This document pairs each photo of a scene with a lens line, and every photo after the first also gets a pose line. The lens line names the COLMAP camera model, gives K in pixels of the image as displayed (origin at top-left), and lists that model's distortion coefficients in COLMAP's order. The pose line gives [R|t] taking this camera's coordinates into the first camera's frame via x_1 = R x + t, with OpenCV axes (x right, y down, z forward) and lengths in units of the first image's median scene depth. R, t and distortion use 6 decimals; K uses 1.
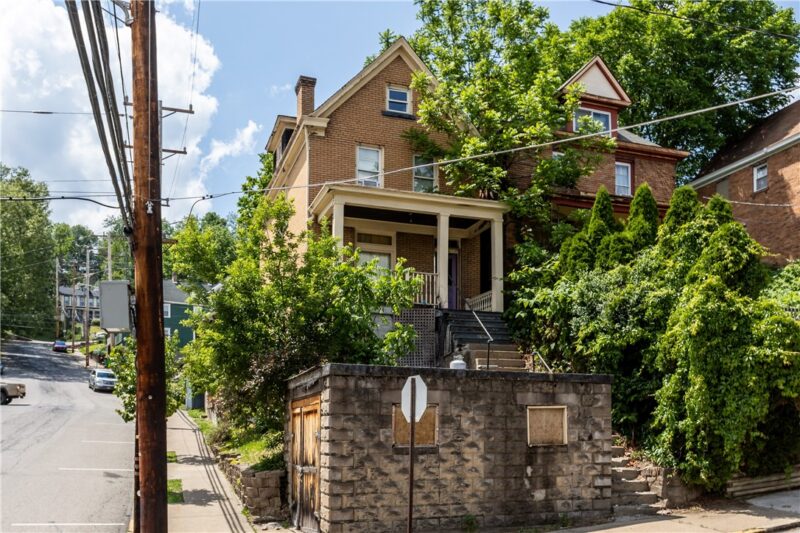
lens RADIAL K [[457.9, 0, 399.4], [0, 457.9, 263.5], [0, 0, 1]] dist [-0.004507, 0.002121]
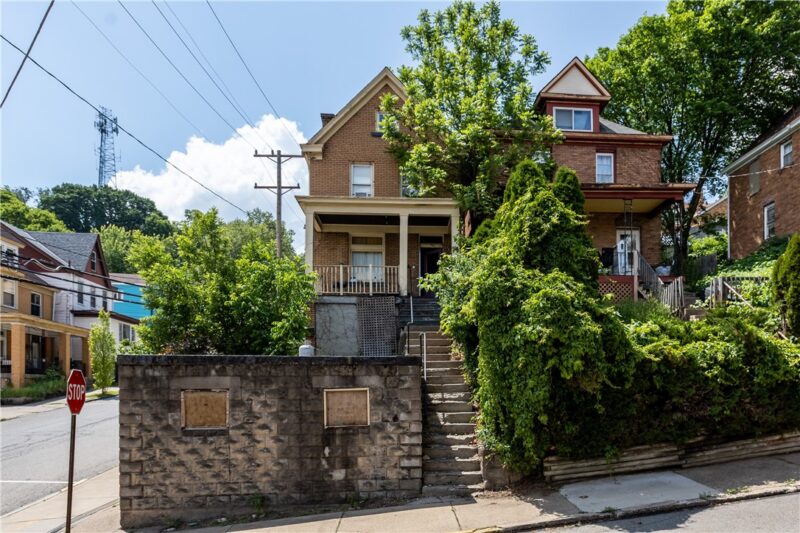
lens RADIAL K [[366.9, 0, 400.7], [0, 366.9, 269.8], [0, 0, 1]] dist [-0.002093, 0.001579]
pose [[0.983651, -0.064894, -0.167989, 0.600002], [0.068604, 0.997510, 0.016374, 0.040455], [0.166508, -0.027631, 0.985653, 0.216783]]
